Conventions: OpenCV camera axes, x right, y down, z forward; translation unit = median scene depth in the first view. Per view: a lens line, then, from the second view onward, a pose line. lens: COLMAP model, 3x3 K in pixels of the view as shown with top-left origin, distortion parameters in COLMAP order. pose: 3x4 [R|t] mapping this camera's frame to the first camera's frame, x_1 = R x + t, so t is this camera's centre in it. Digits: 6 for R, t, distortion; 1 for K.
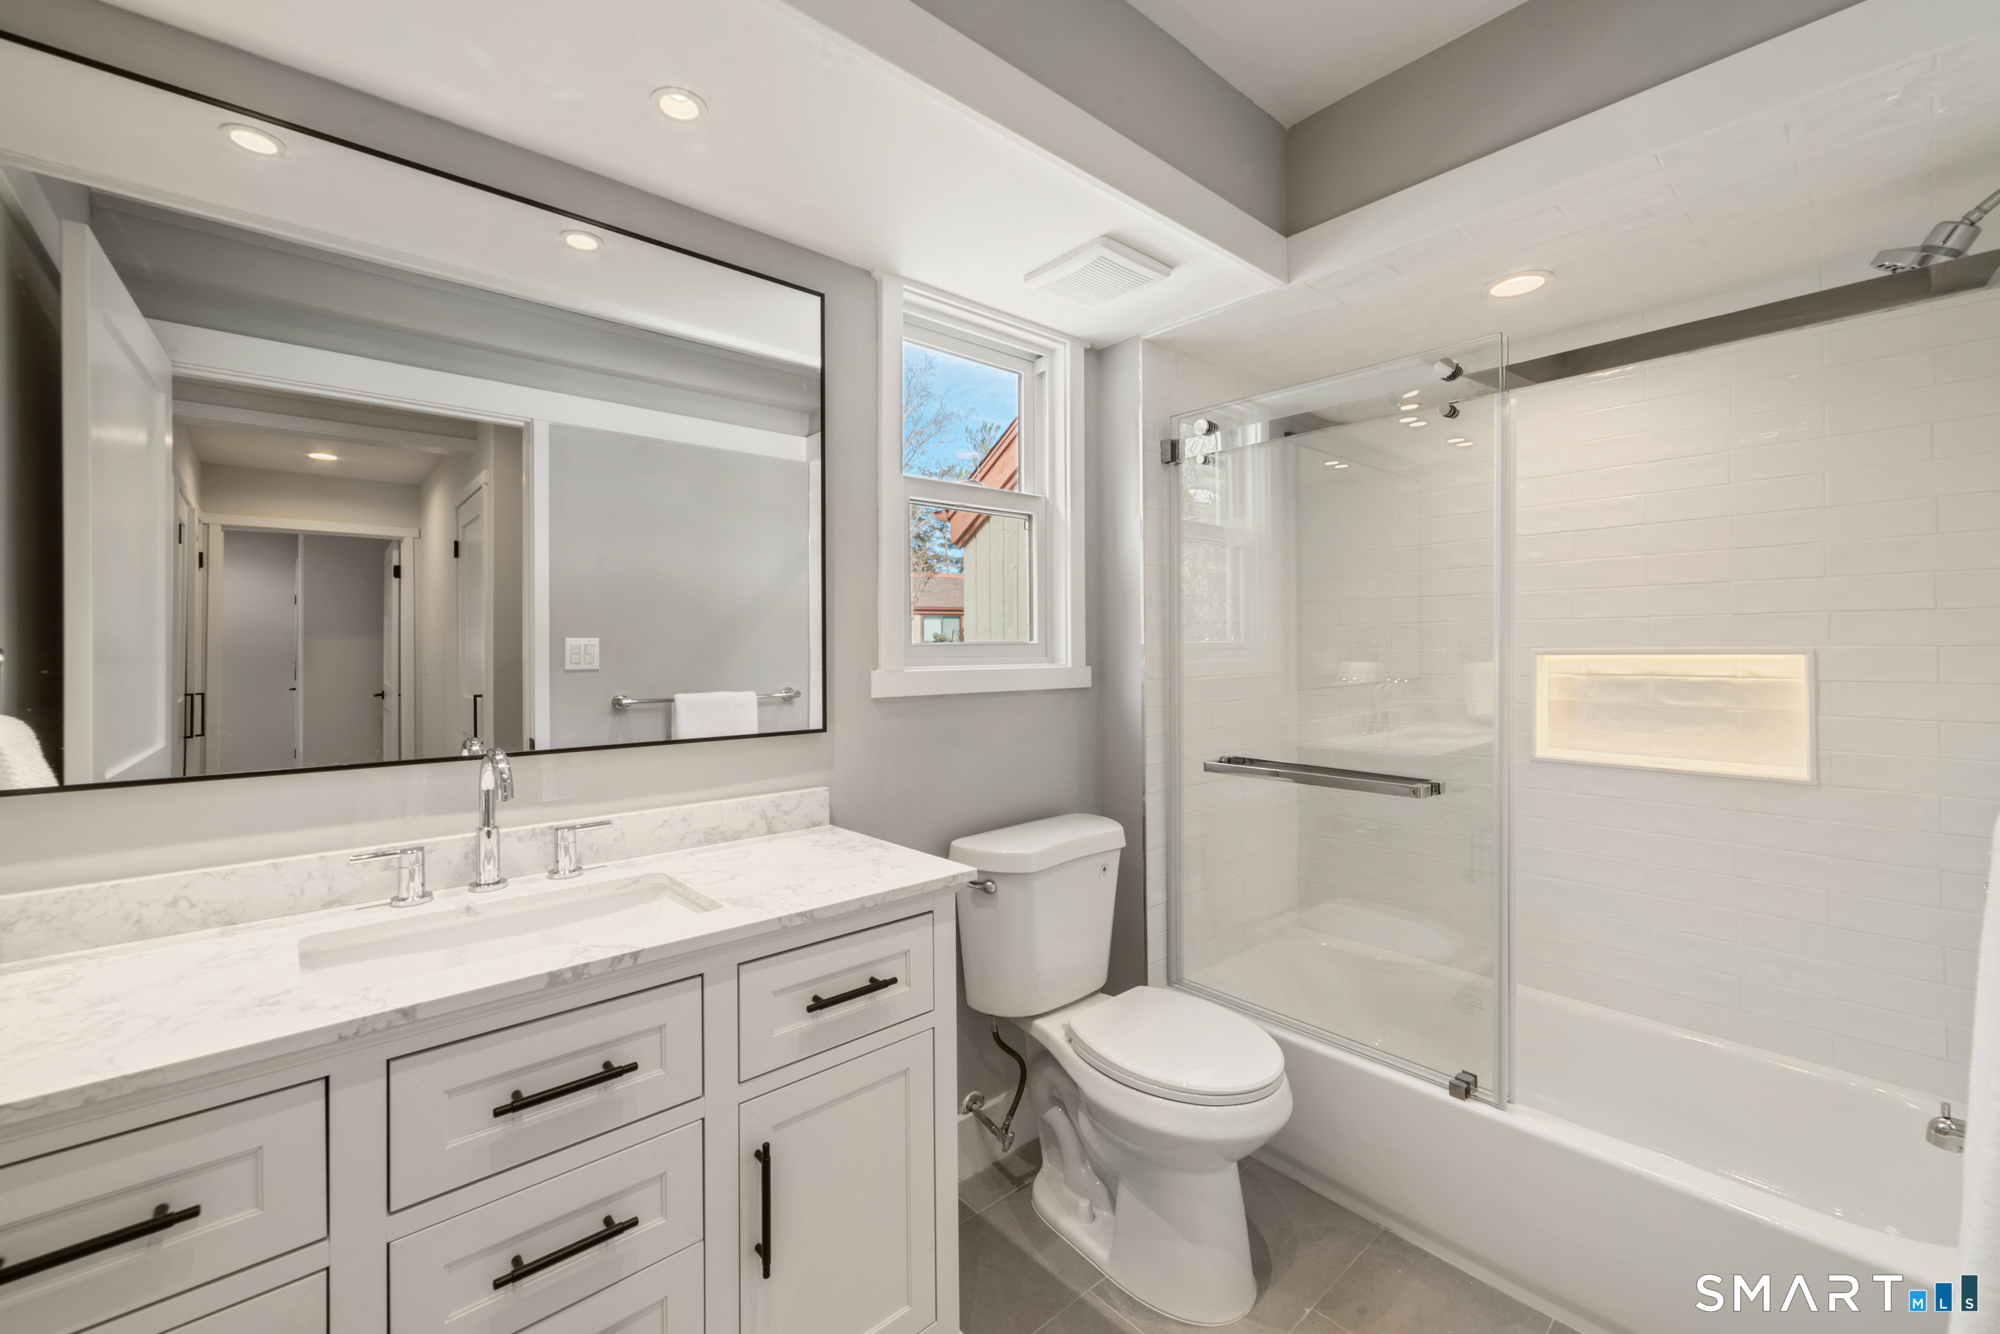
lens RADIAL K [[781.0, 0, 989.1], [0, 781.0, 652.2], [0, 0, 1]] dist [-0.003694, 0.001709]
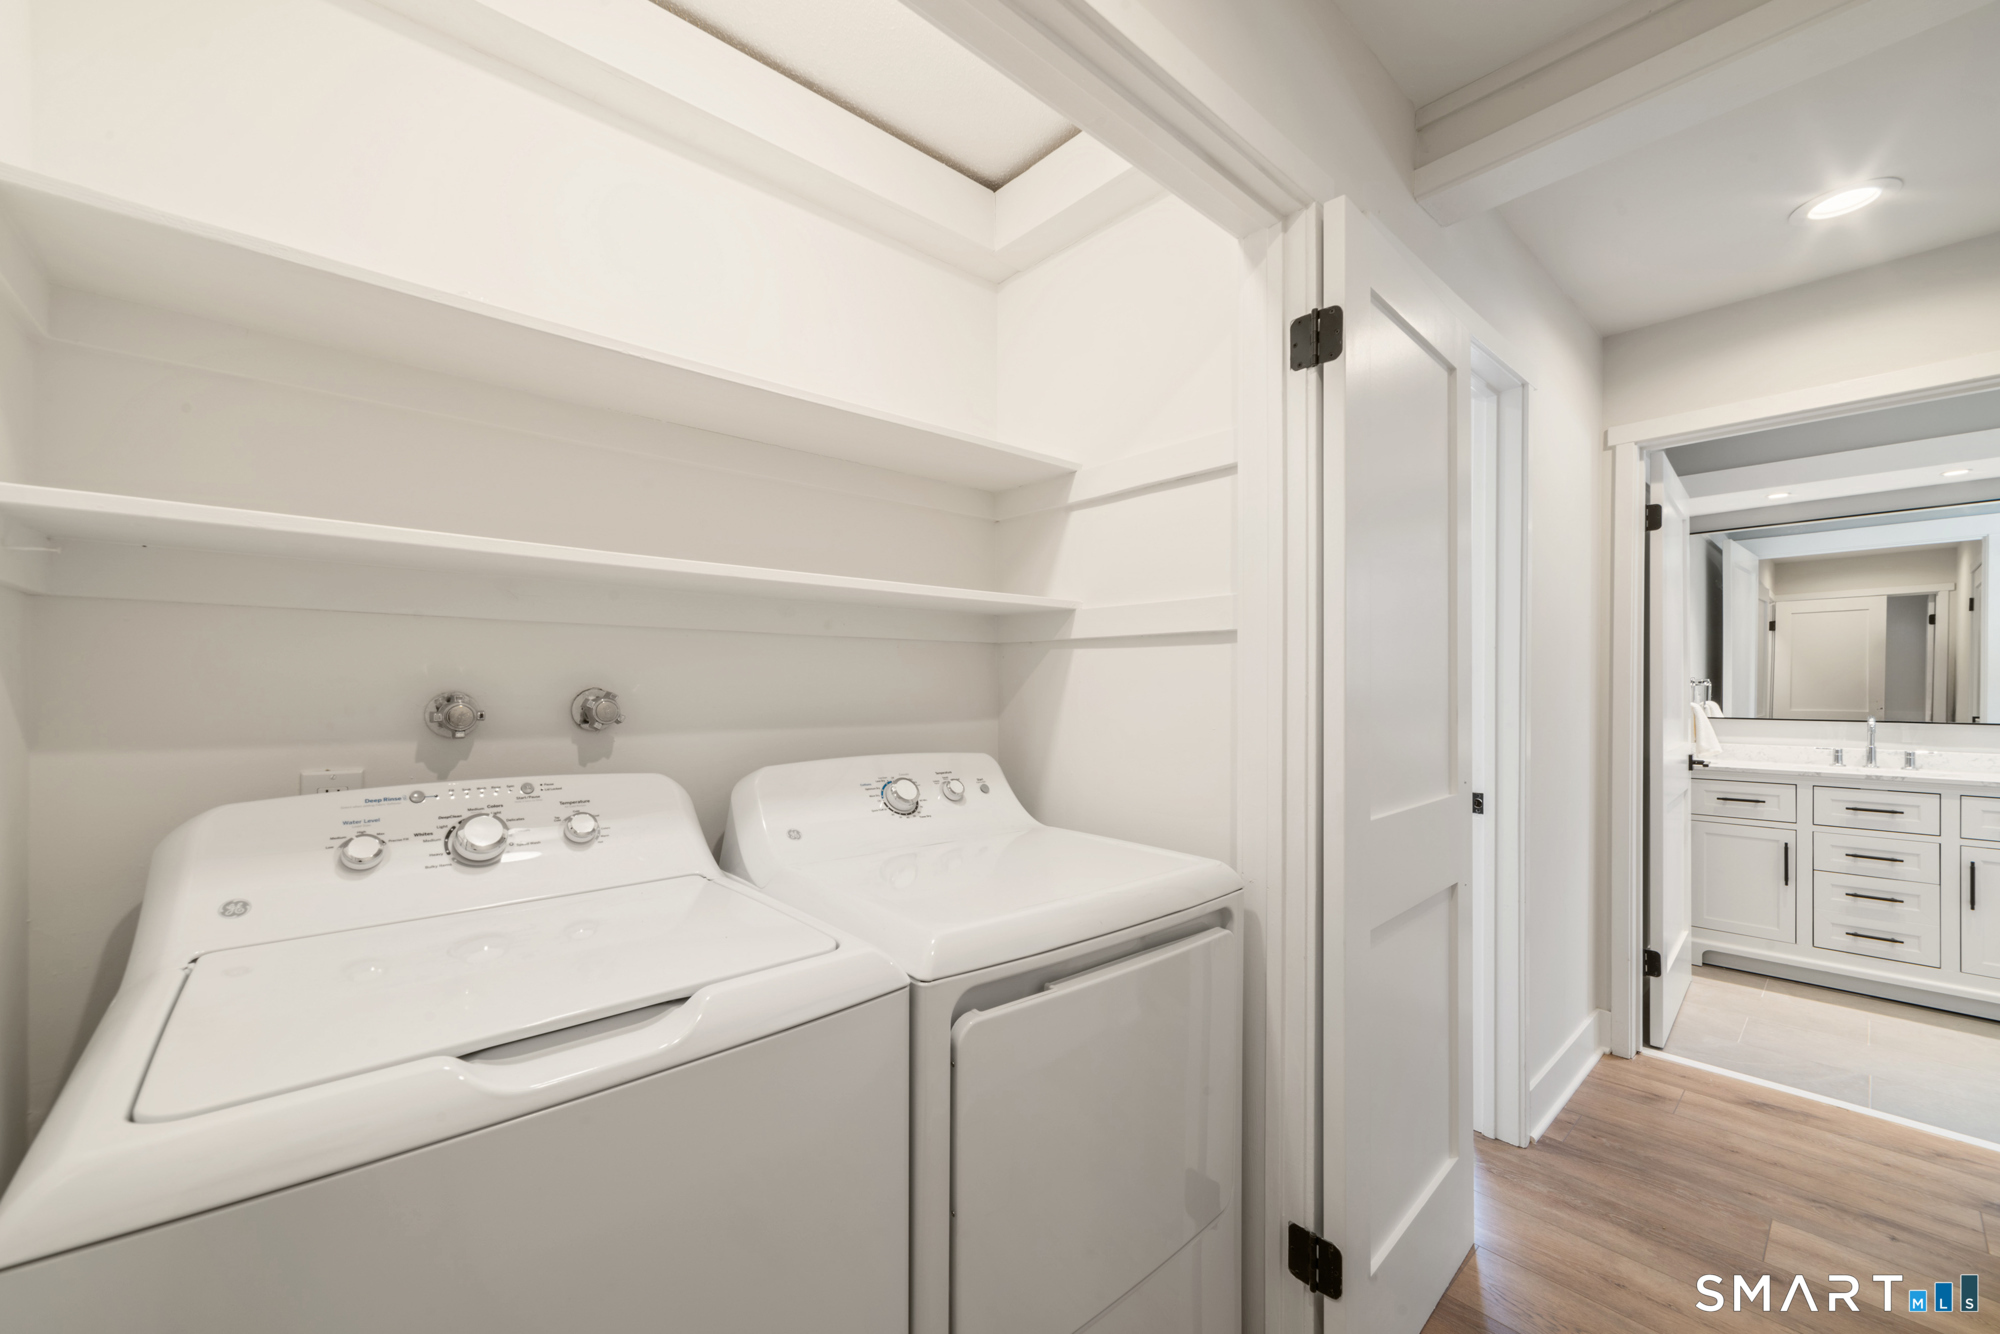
lens RADIAL K [[781.0, 0, 984.0], [0, 781.0, 679.4], [0, 0, 1]] dist [-0.003694, 0.001709]
pose [[-0.014890, -0.000922, -0.999889, 1.552697], [-0.007628, 0.999971, -0.000808, 0.012569], [0.999860, 0.007615, -0.014897, -1.507672]]
